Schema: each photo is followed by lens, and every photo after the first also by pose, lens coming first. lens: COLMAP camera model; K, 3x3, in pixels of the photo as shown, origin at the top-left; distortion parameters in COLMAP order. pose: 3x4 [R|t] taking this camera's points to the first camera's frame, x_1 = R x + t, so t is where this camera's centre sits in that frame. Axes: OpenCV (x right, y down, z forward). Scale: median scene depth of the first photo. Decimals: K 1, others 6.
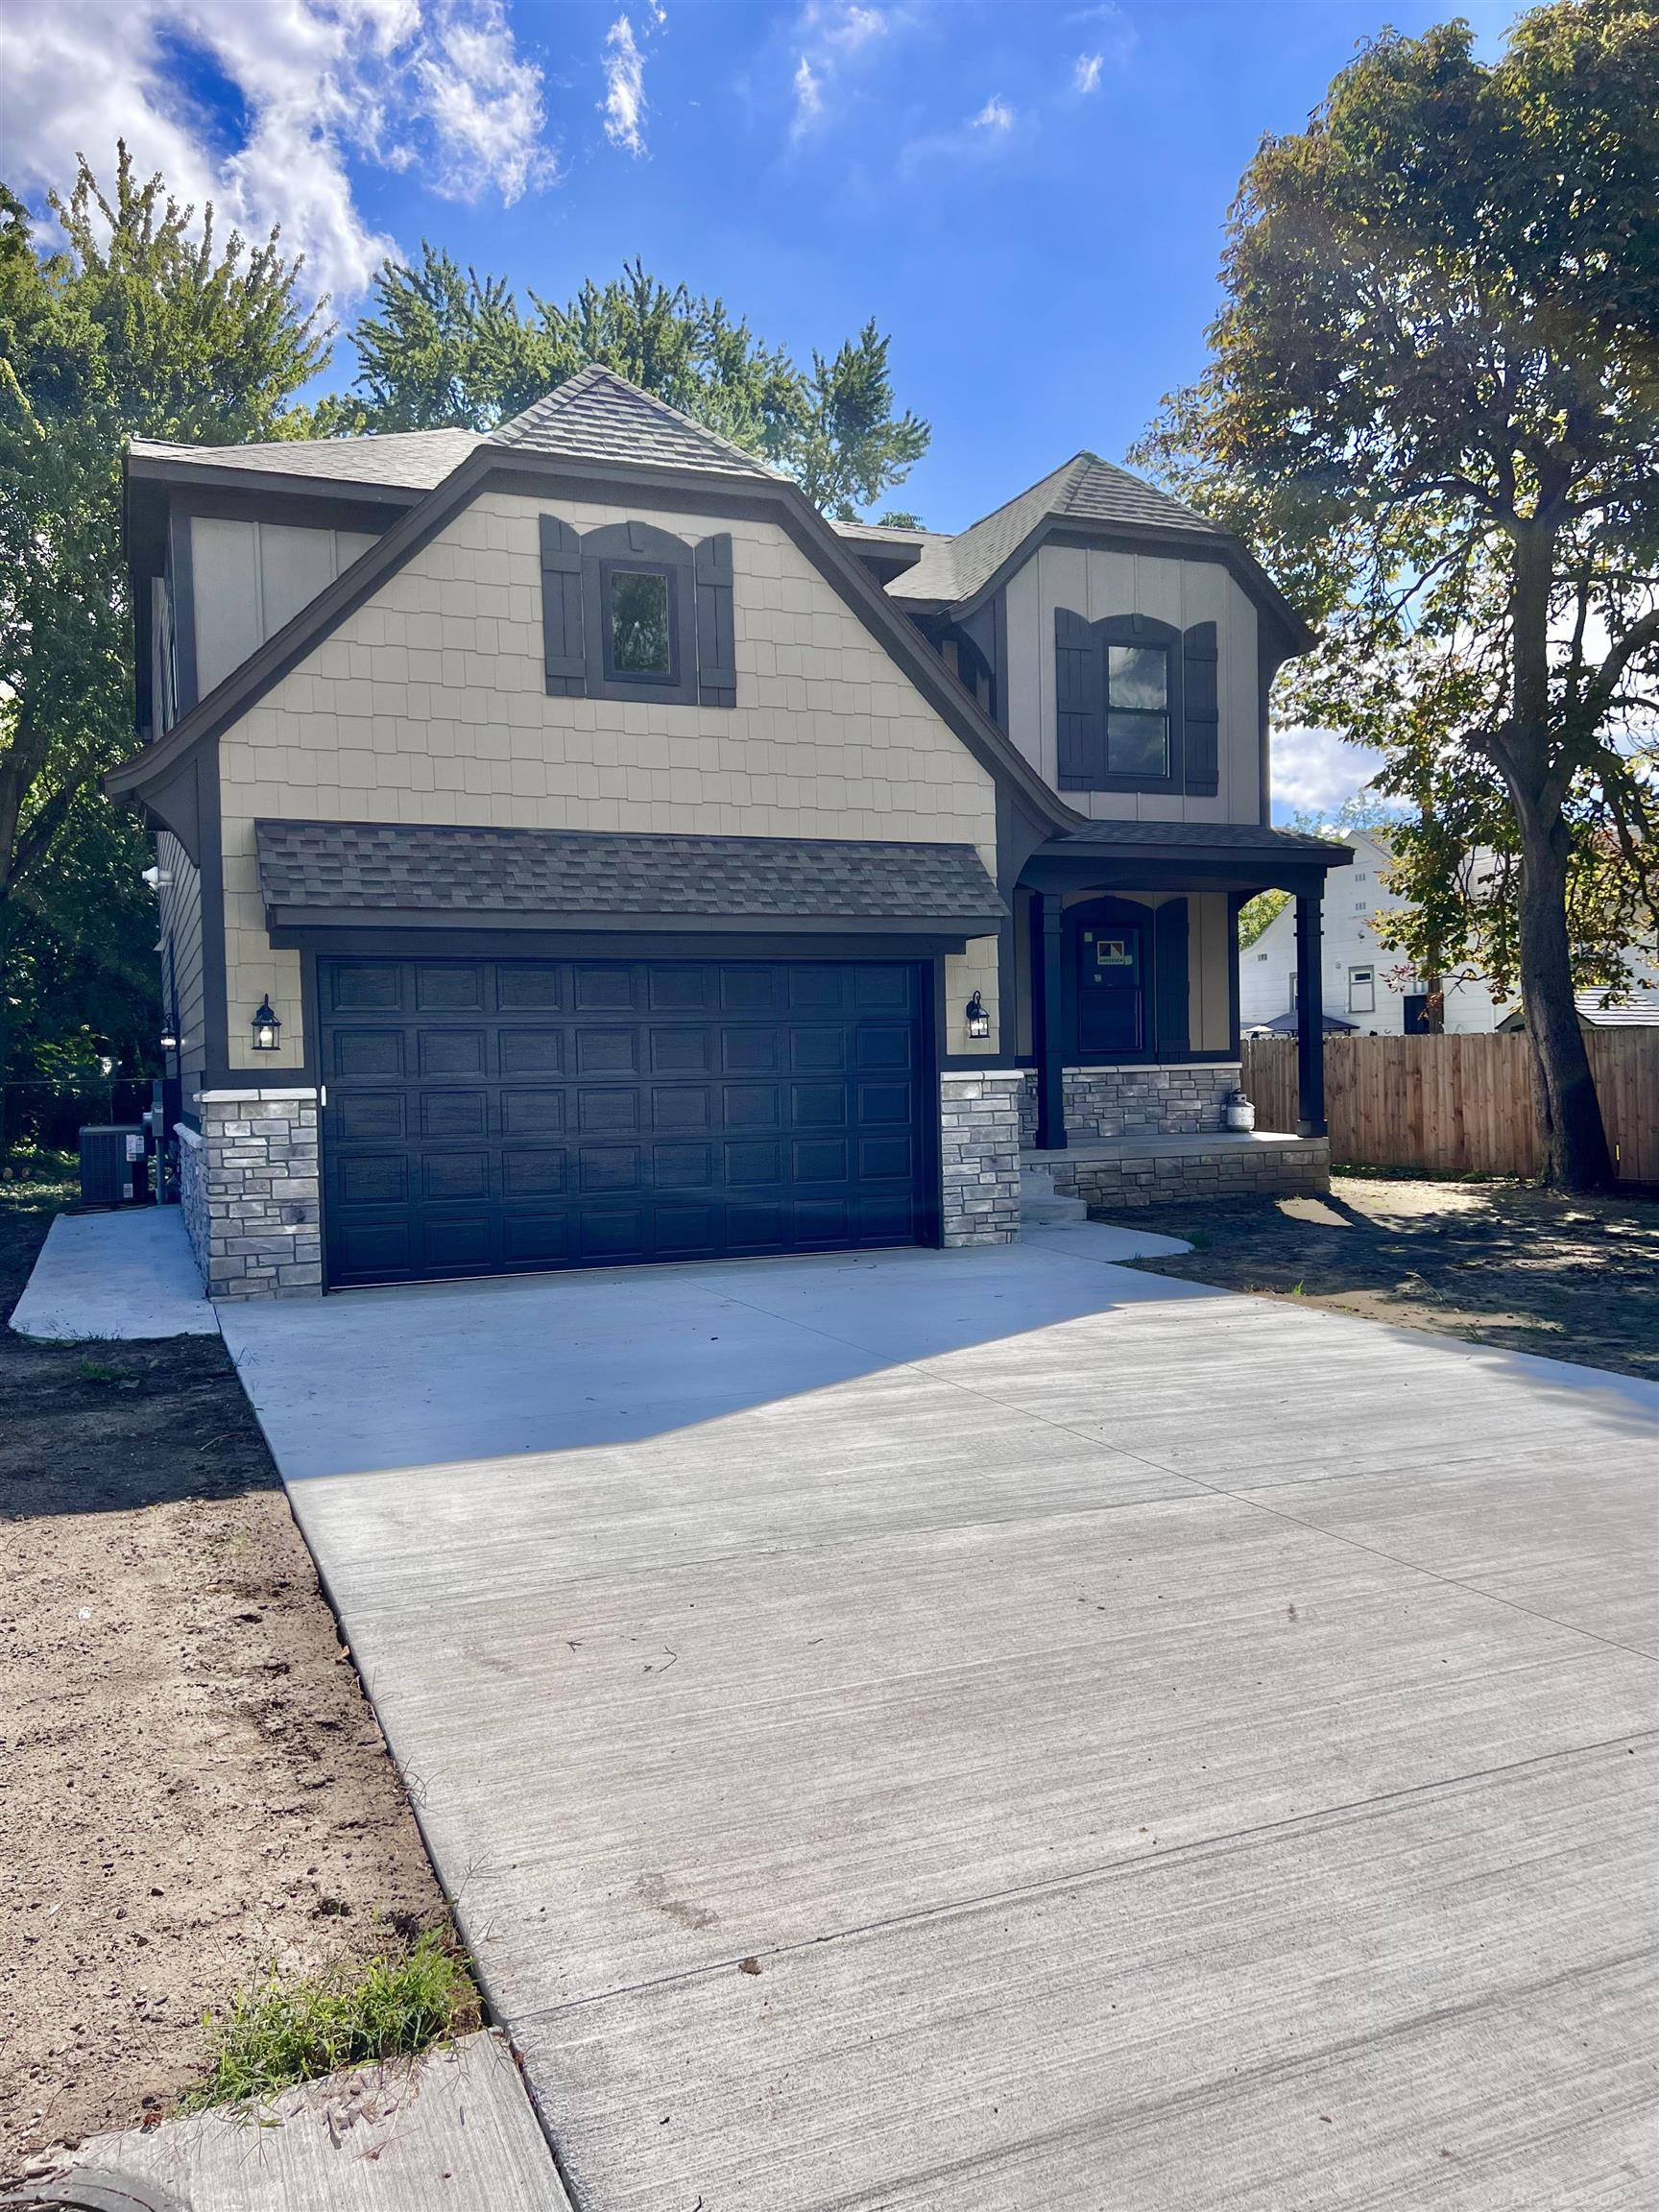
lens RADIAL K [[1676.3, 0, 828.1], [0, 1676.3, 1110.2], [0, 0, 1]] dist [0.046125, 0.000136]
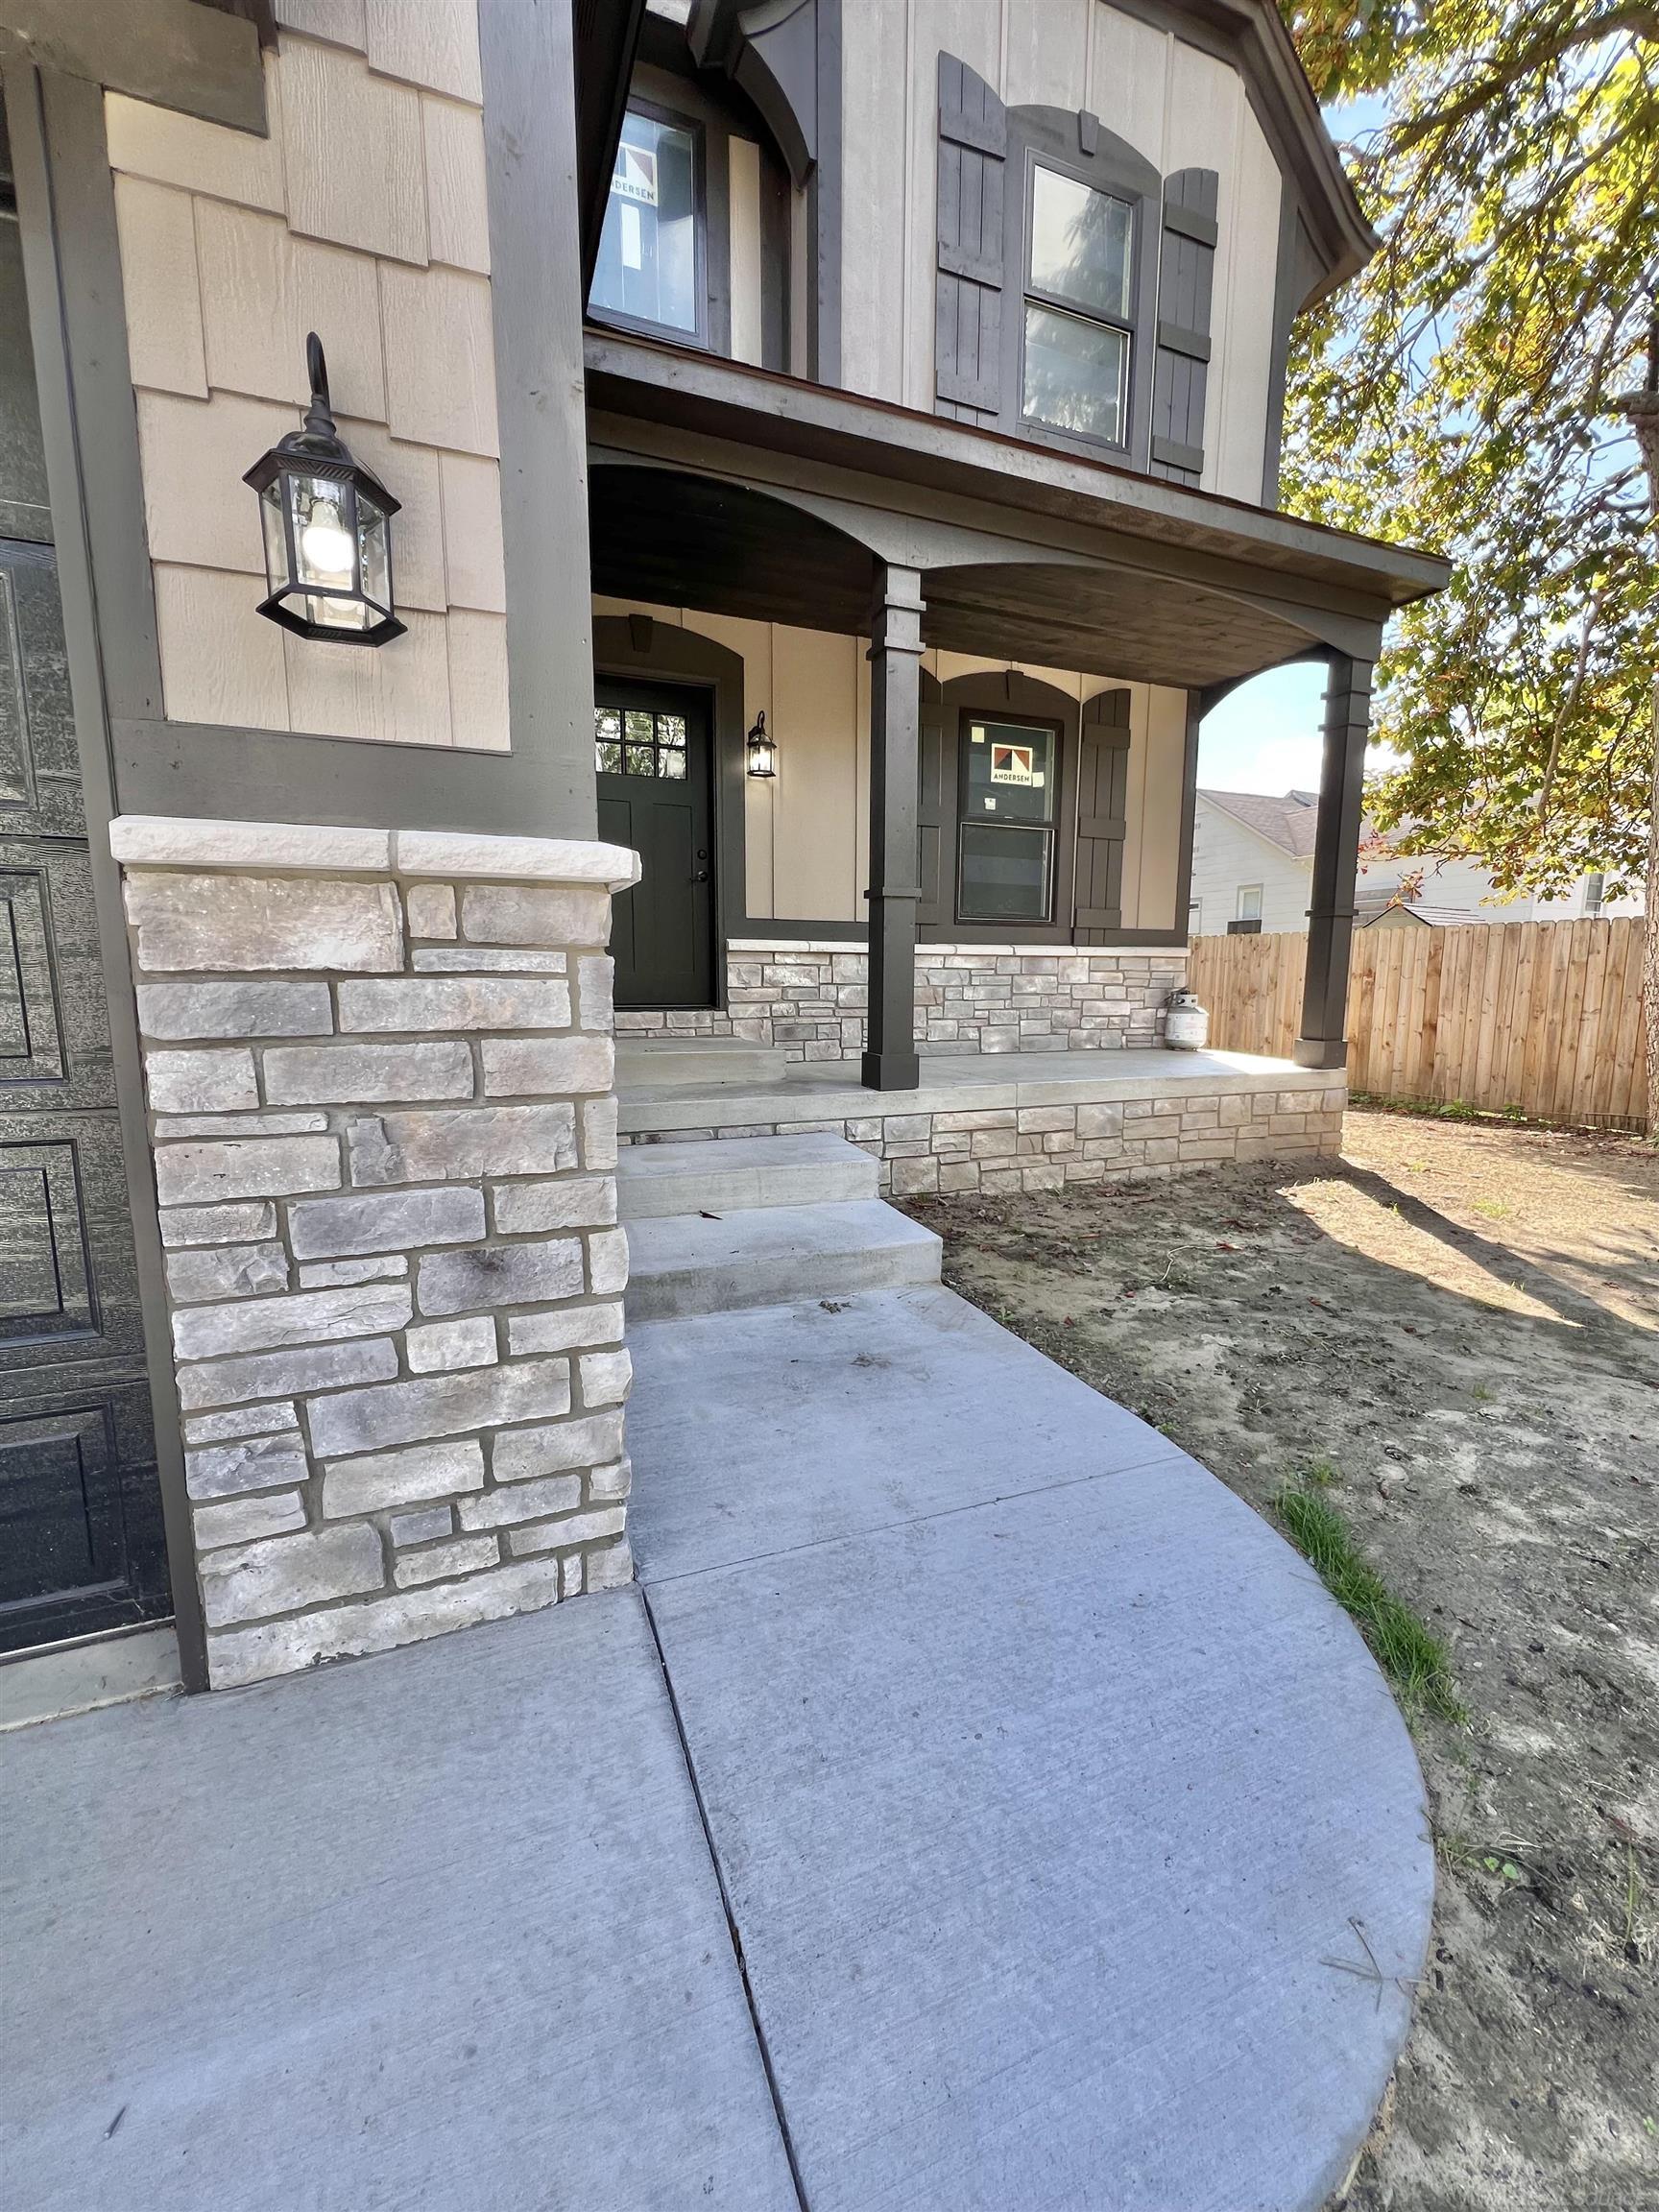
lens RADIAL K [[888.6, 0, 834.7], [0, 888.6, 1100.4], [0, 0, 1]] dist [-0.010461, -0.000065]
pose [[0.999601, 0.028250, 0.000151, 0.105055], [-0.028087, 0.993212, 0.112879, -0.003610], [0.003039, -0.112838, 0.993609, 0.653552]]
